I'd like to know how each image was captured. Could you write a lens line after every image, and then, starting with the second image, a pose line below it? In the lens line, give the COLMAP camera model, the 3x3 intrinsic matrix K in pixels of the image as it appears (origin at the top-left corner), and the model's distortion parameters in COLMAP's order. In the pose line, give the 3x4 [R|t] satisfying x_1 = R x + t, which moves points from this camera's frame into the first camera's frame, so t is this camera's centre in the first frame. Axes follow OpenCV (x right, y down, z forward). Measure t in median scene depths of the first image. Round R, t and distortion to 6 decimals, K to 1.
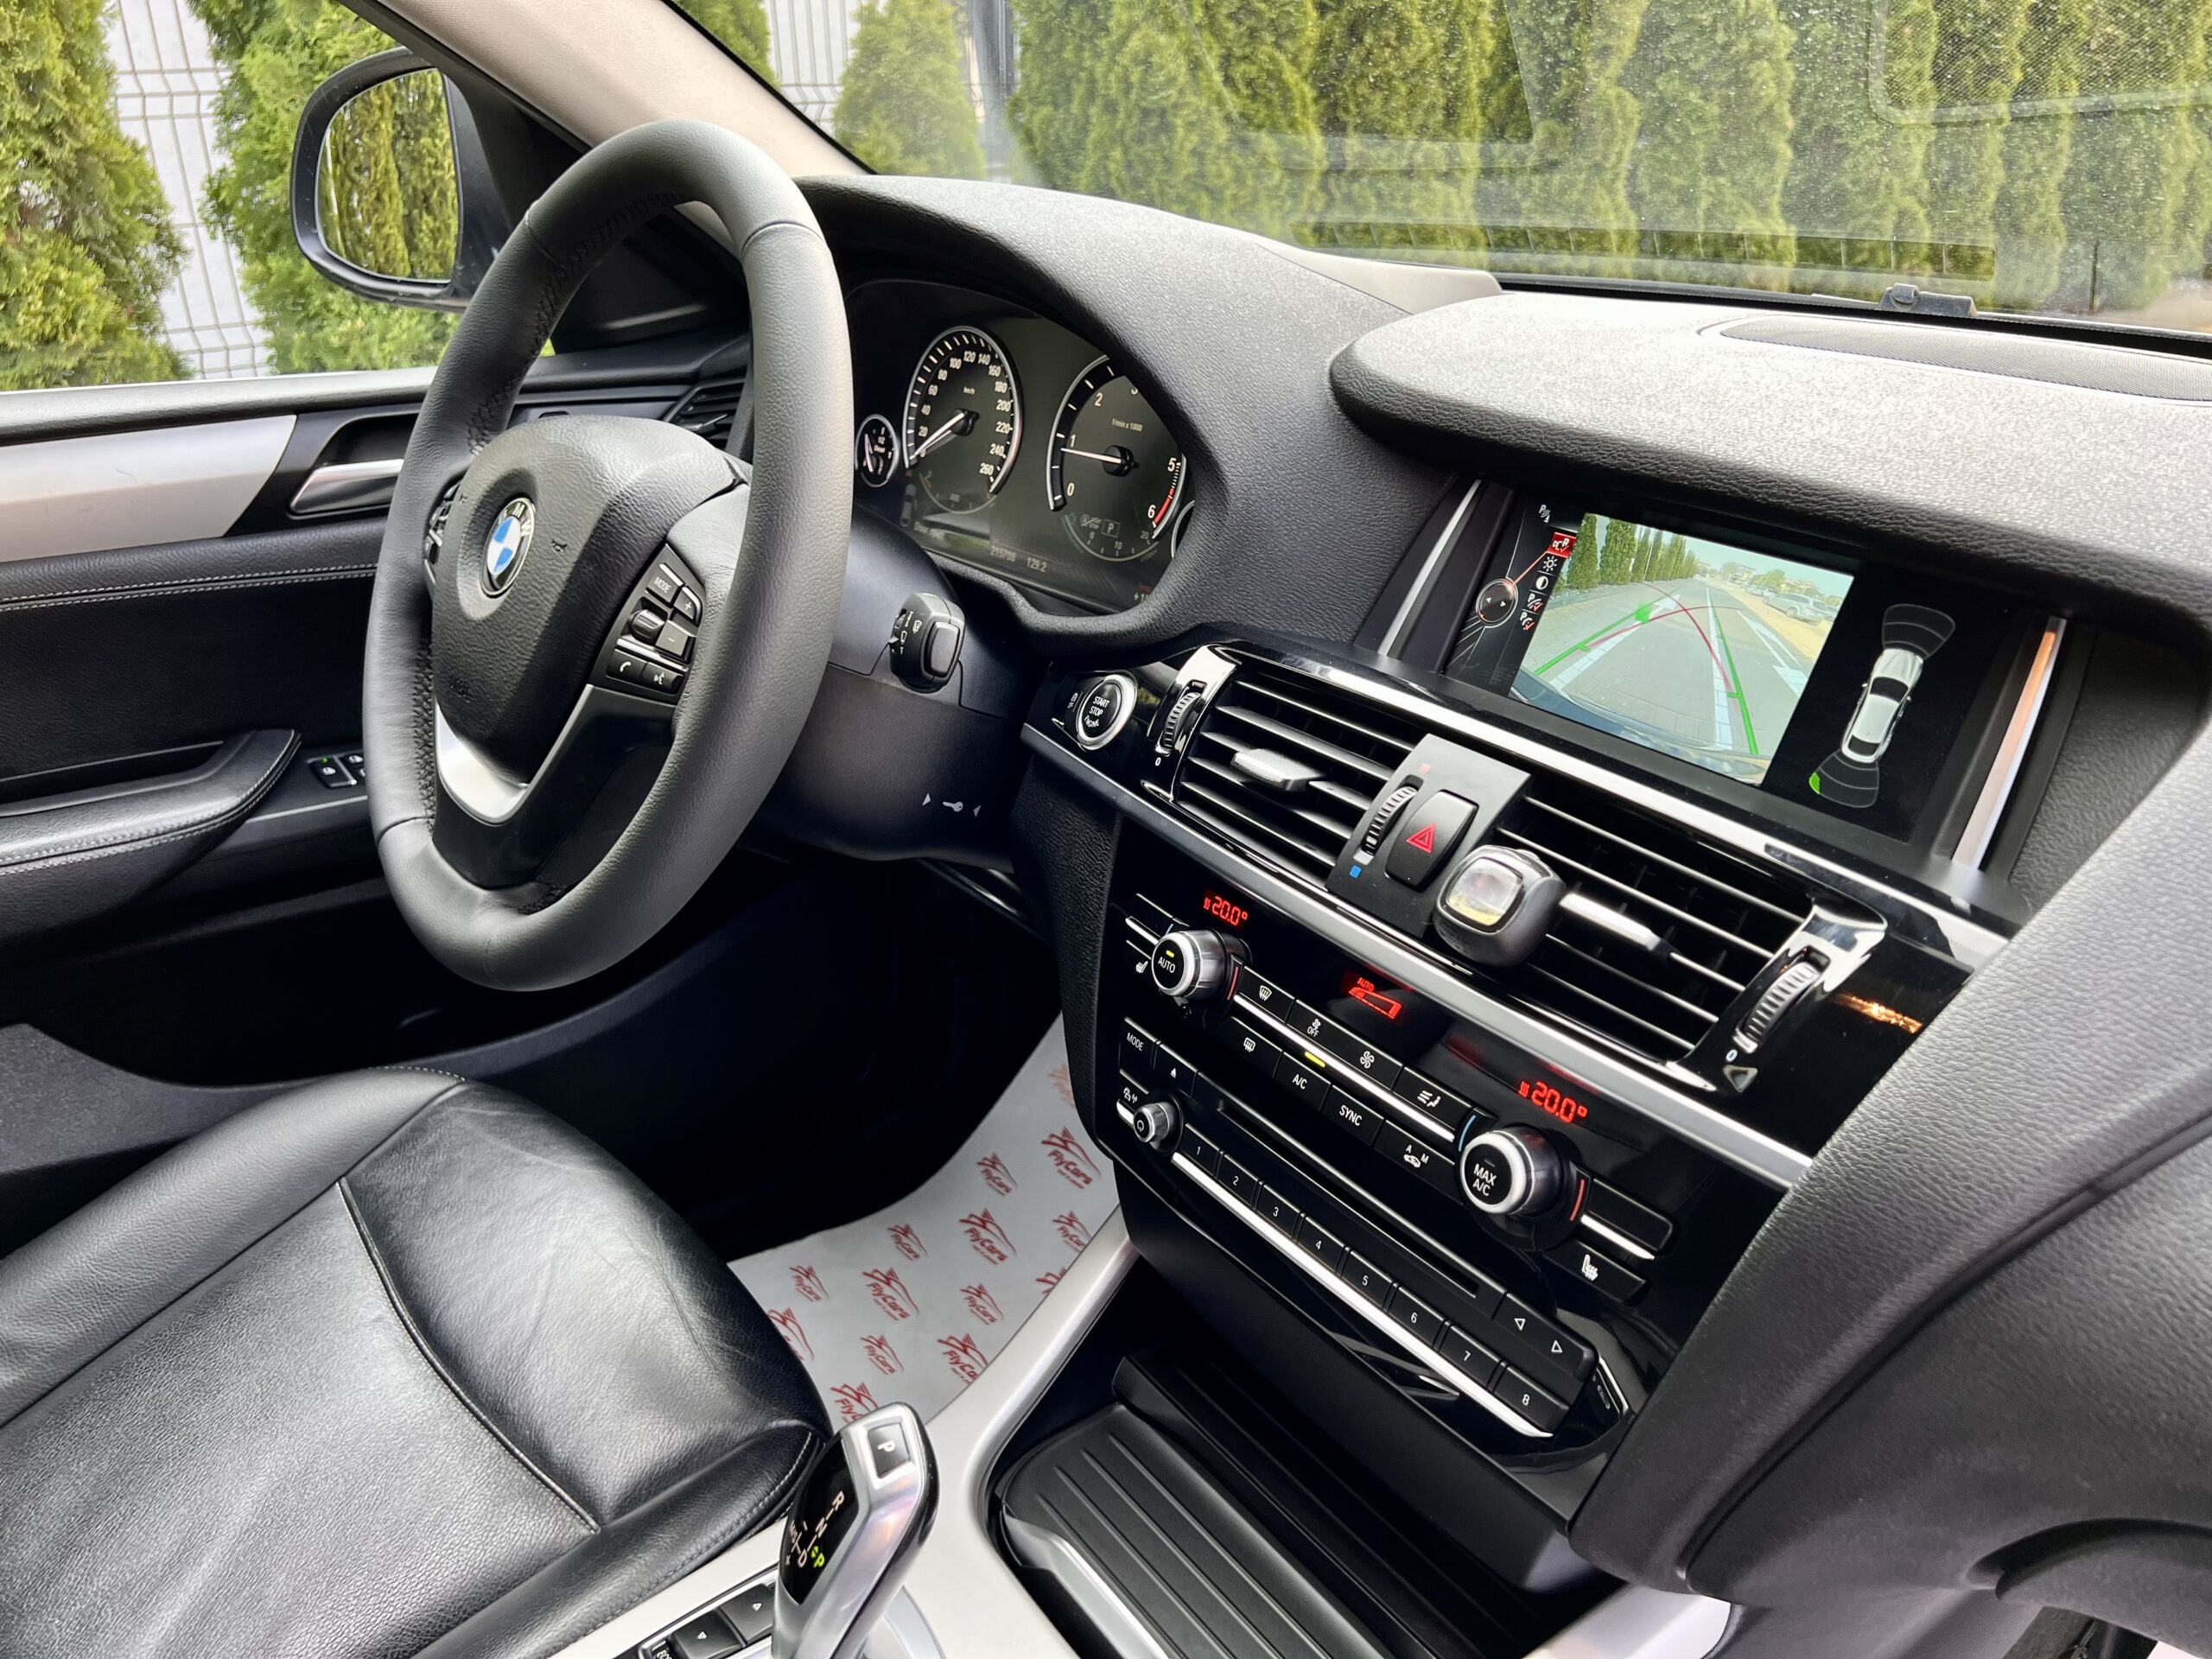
lens RADIAL K [[1686.8, 0, 1044.8], [0, 1686.8, 840.7], [0, 0, 1]] dist [0.020632, 0.014047]
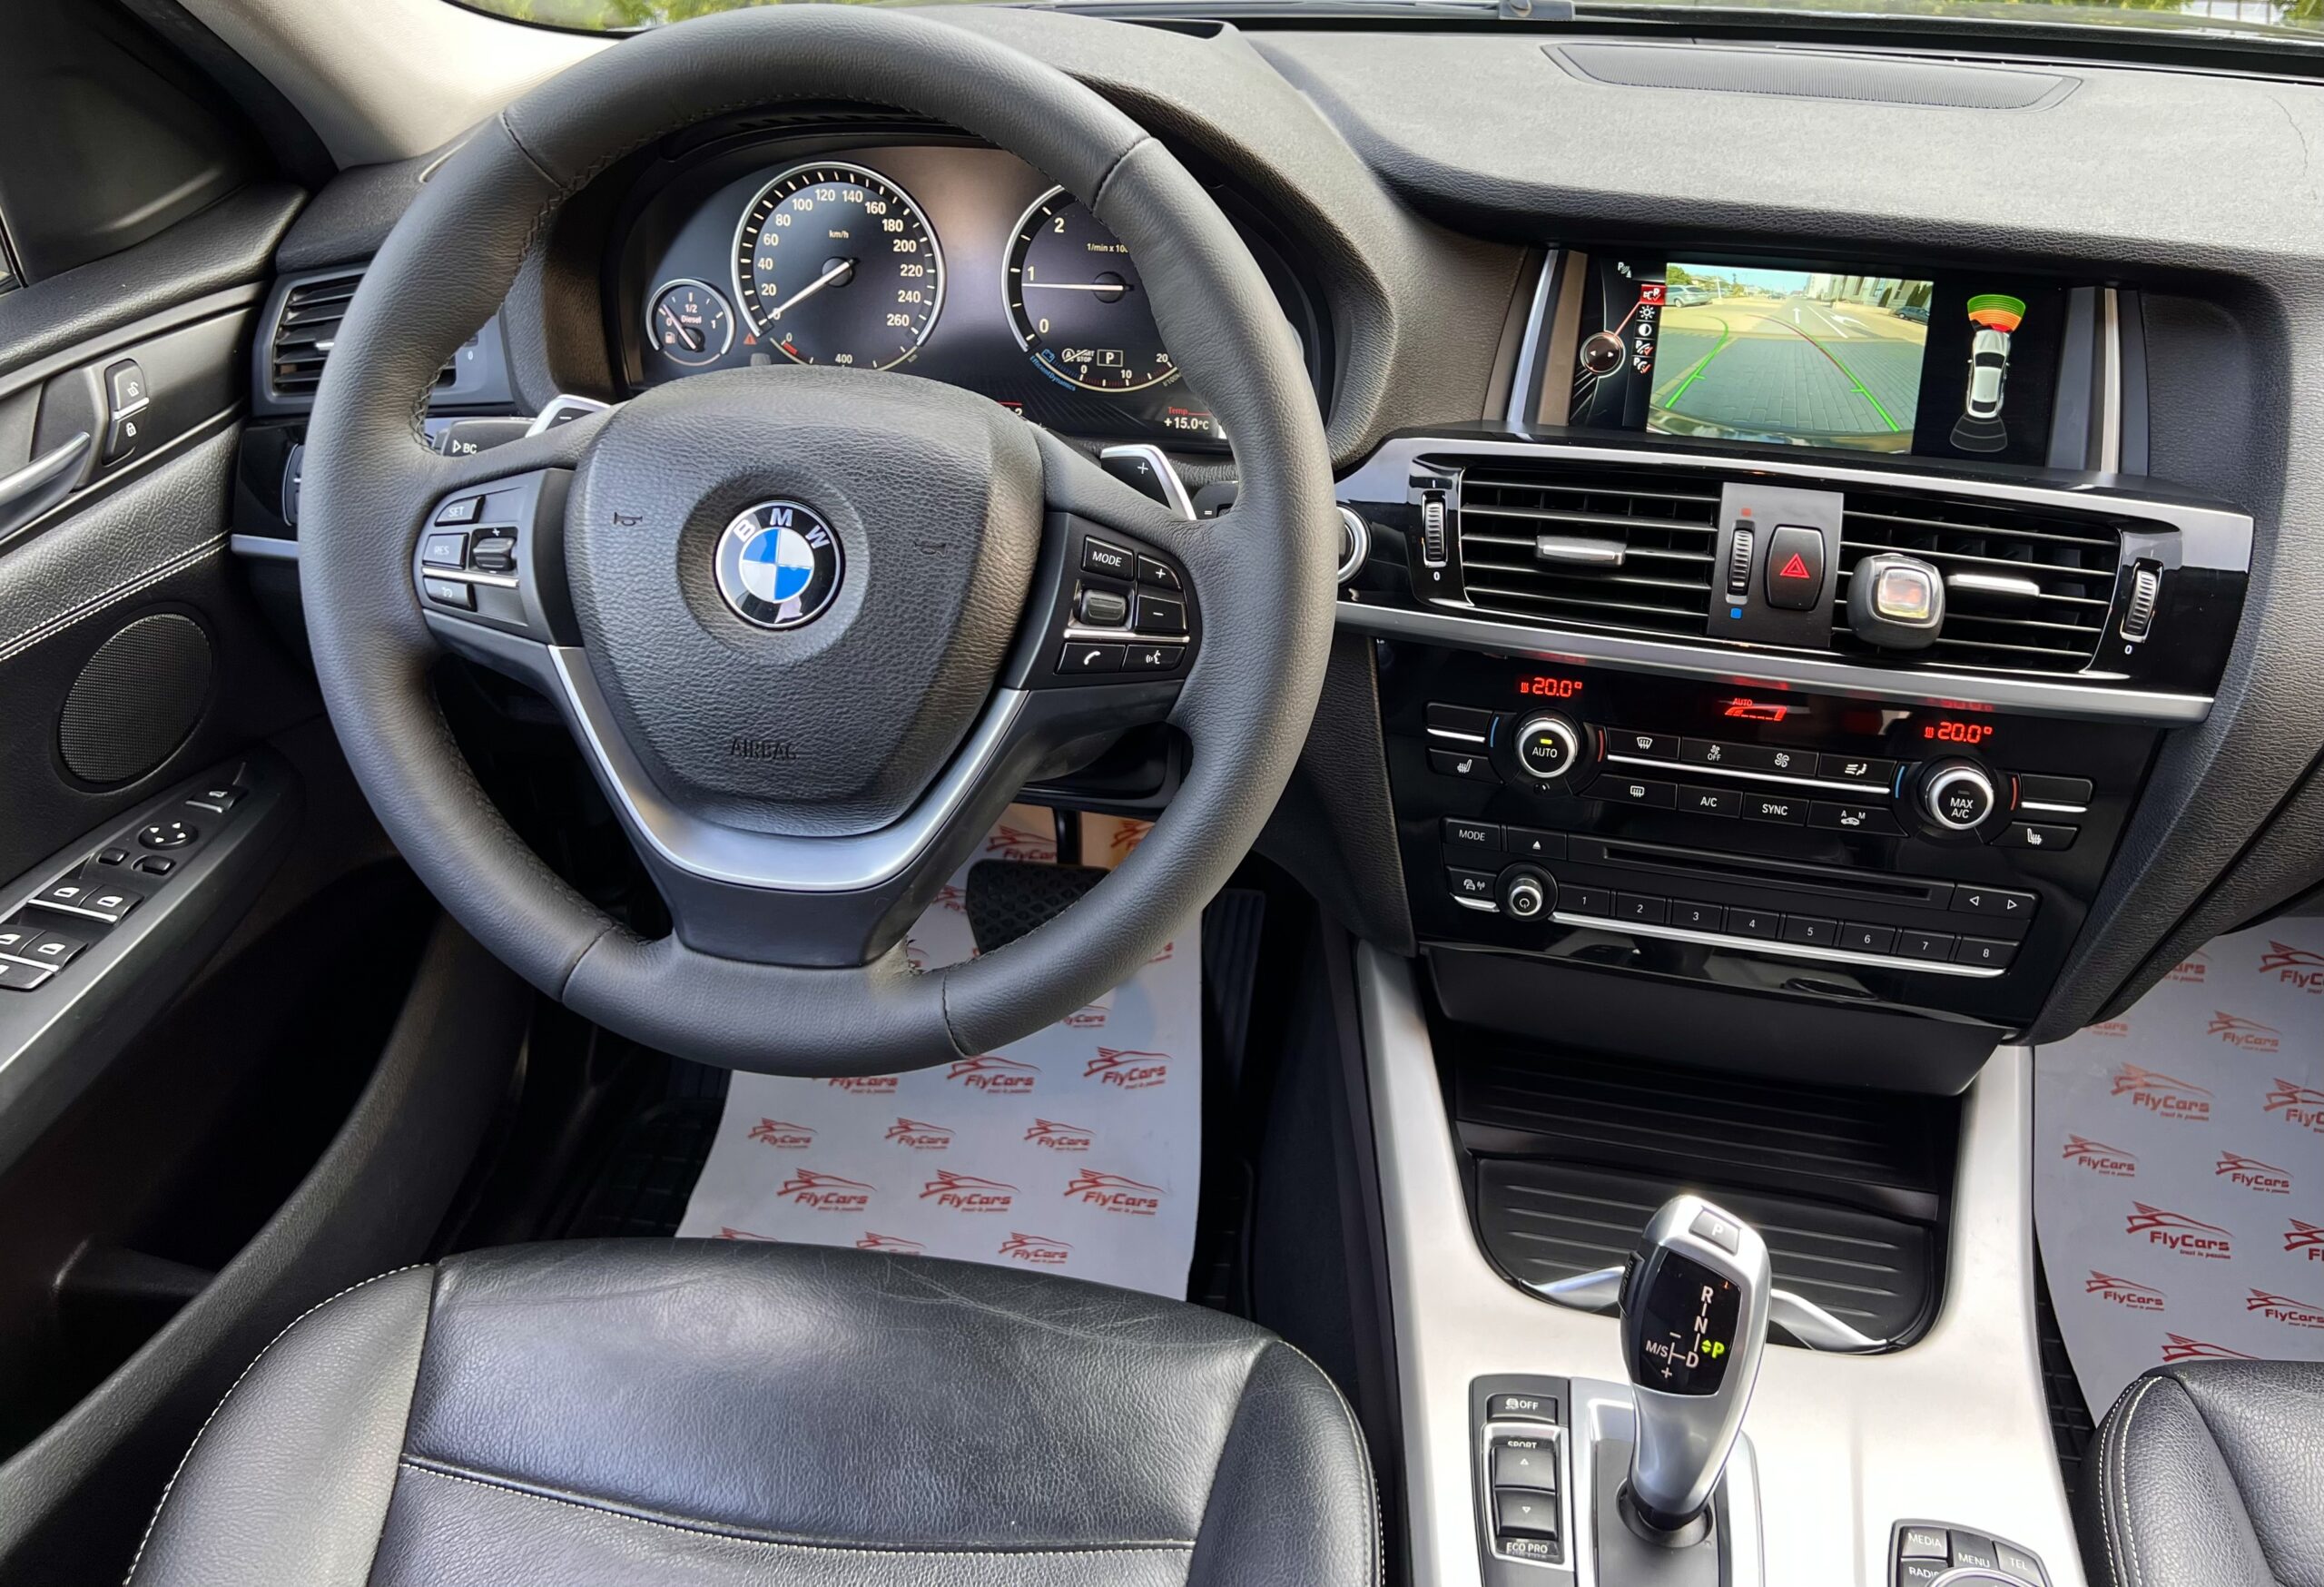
lens RADIAL K [[1870.0, 0, 1233.1], [0, 1870.0, 667.6], [0, 0, 1]] dist [0.040160, -0.047512]
pose [[0.718126, -0.331949, 0.611641, -0.877728], [0.274946, 0.942735, 0.188826, -0.289121], [-0.639296, 0.032567, 0.768270, 0.226808]]
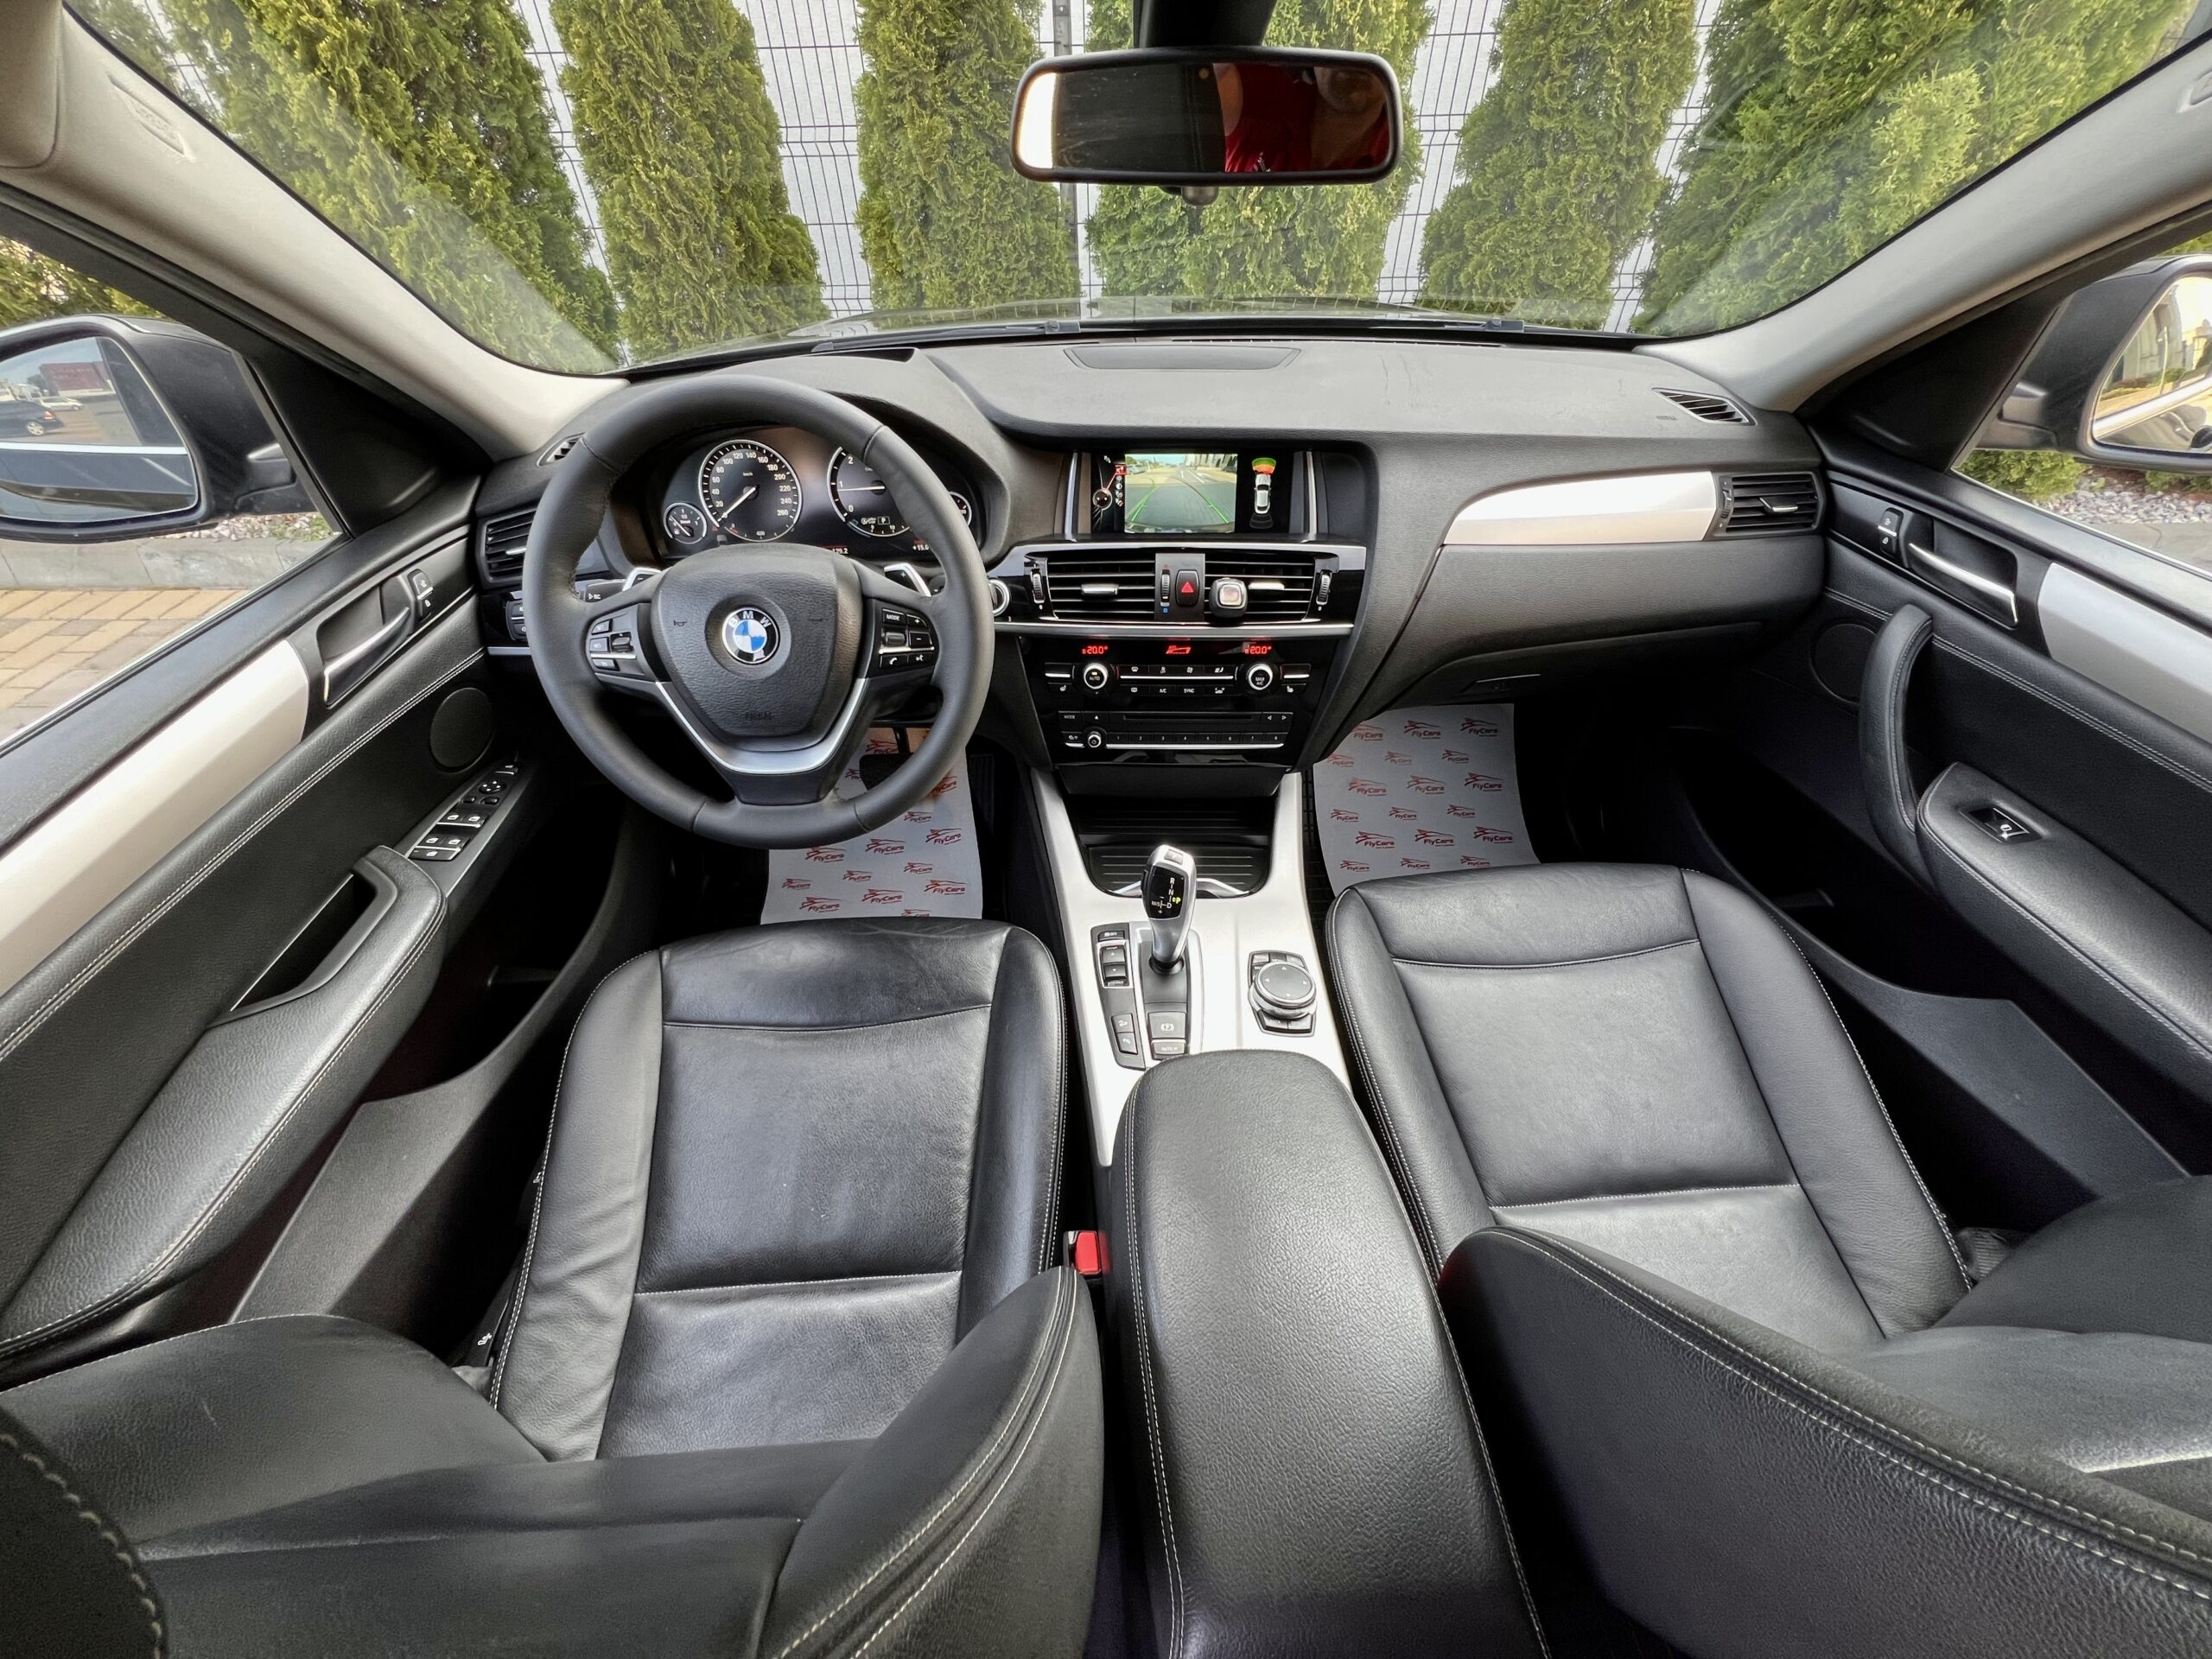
lens RADIAL K [[886.0, 0, 1103.5], [0, 886.0, 829.6], [0, 0, 1]] dist [-0.000519, -0.001011]
pose [[0.586403, -0.539667, 0.604063, -0.963353], [0.348762, 0.841288, 0.413036, -0.319227], [-0.731093, -0.031531, 0.681549, 0.063793]]
